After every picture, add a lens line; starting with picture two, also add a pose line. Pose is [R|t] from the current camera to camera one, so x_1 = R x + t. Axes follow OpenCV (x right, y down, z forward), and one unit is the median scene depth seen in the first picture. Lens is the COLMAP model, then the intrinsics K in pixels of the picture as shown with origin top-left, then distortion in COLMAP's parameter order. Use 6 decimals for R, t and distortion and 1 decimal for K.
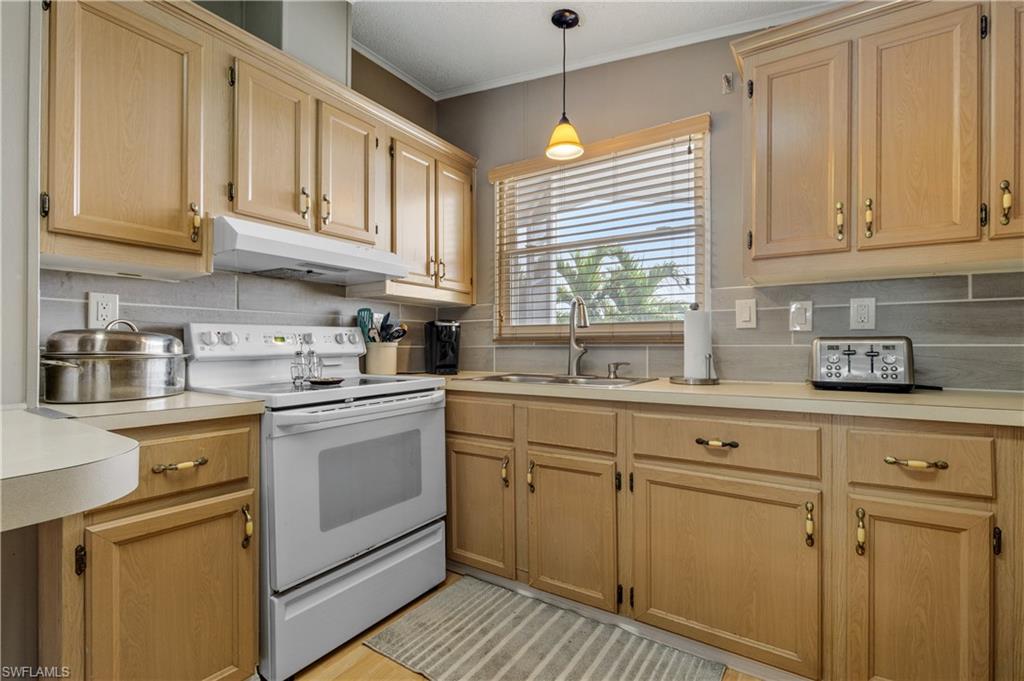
lens RADIAL K [[459.5, 0, 512.5], [0, 459.5, 340.8], [0, 0, 1]] dist [0.007512, -0.001464]
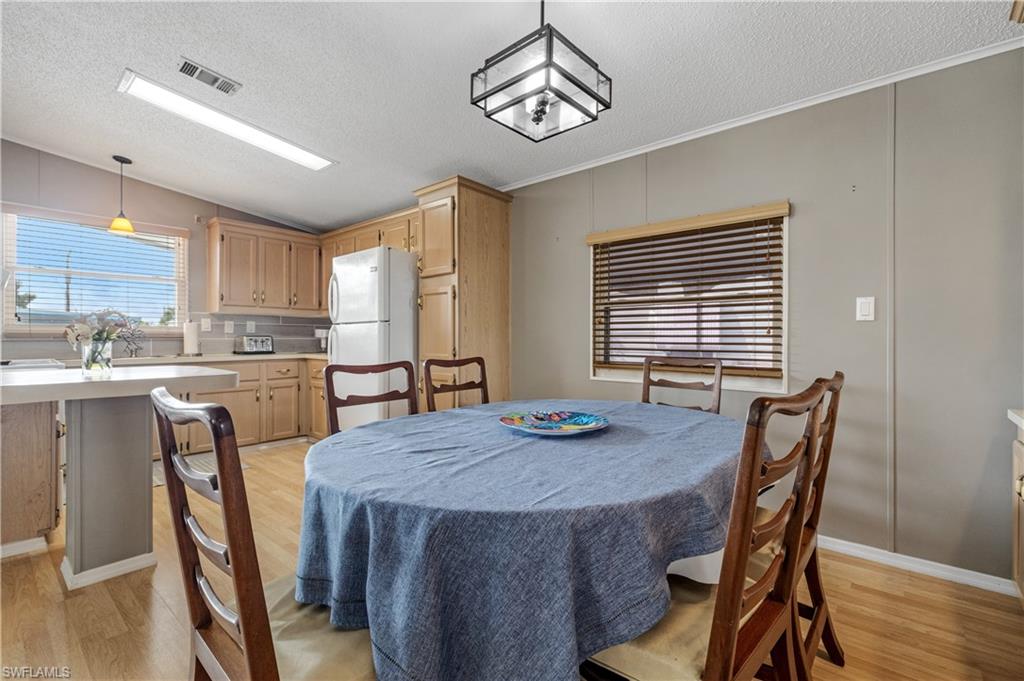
lens RADIAL K [[459.5, 0, 512.6], [0, 459.5, 338.4], [0, 0, 1]] dist [0.007512, -0.001464]
pose [[0.135810, 0.000895, 0.990735, -1.819051], [-0.006957, 0.999976, 0.000050, -0.003655], [-0.990710, -0.006900, 0.135813, -0.946813]]
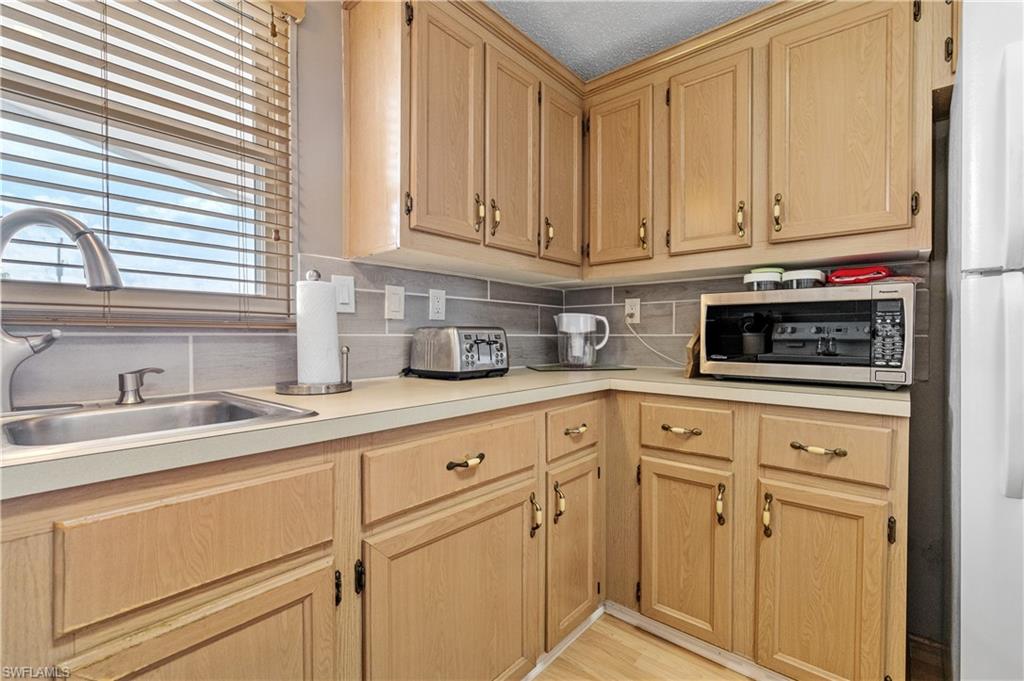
lens RADIAL K [[459.5, 0, 516.3], [0, 459.5, 342.0], [0, 0, 1]] dist [0.007512, -0.001464]
pose [[0.128906, -0.011970, 0.991585, -0.267004], [-0.008163, 0.999880, 0.013131, 0.011344], [-0.991623, -0.009787, 0.128793, 0.728647]]
